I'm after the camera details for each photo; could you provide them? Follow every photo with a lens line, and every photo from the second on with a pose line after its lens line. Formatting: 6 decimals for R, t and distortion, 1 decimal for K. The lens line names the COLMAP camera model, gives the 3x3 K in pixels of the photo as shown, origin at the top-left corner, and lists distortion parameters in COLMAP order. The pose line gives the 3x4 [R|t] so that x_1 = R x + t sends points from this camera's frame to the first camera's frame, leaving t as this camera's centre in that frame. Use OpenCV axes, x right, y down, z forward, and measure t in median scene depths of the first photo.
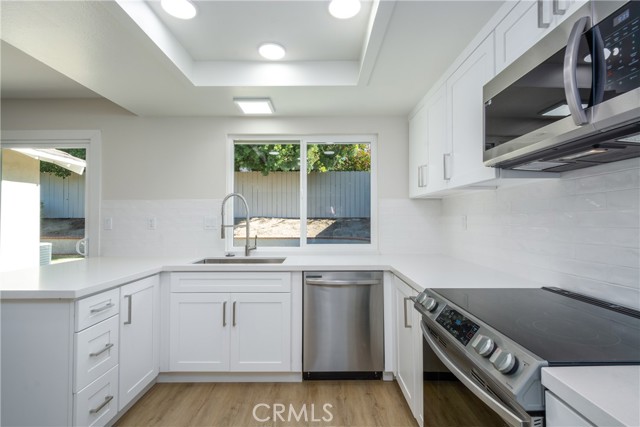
lens RADIAL K [[303.0, 0, 320.0], [0, 303.0, 213.5], [0, 0, 1]] dist [0.000533, -0.000015]
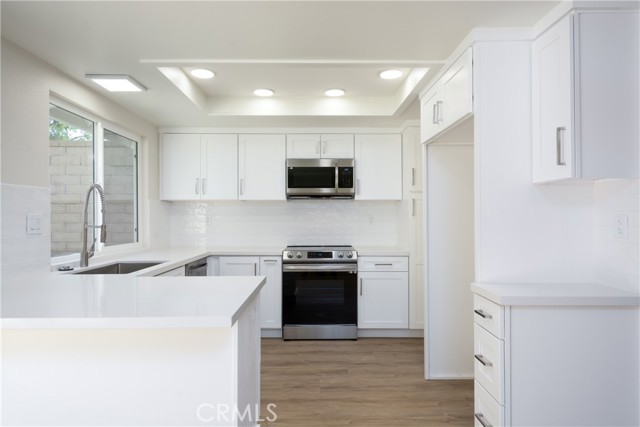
lens RADIAL K [[382.9, 0, 320.0], [0, 382.9, 213.5], [0, 0, 1]] dist [0.000102, -0.001341]
pose [[-0.022747, 0.011940, 0.999670, -1.183796], [-0.018213, 0.999758, -0.012355, 0.008445], [-0.999575, -0.018488, -0.022524, 0.420484]]
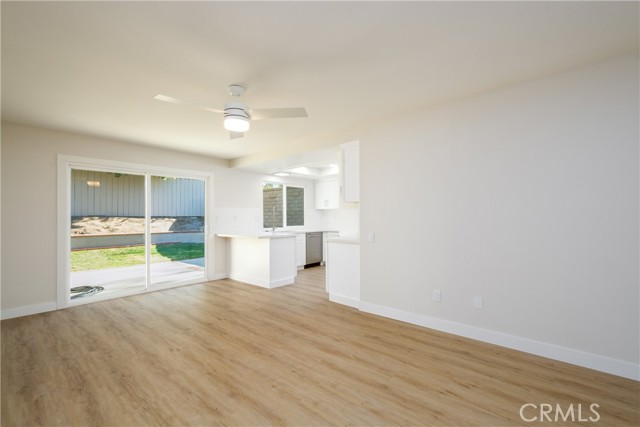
lens RADIAL K [[285.8, 0, 318.0], [0, 285.8, 213.7], [0, 0, 1]] dist [0.018395, -0.009873]
pose [[0.662018, 0.009394, 0.749429, -1.743587], [-0.010178, 0.999942, -0.003543, 0.001461], [-0.749419, -0.005282, 0.662075, -0.838641]]
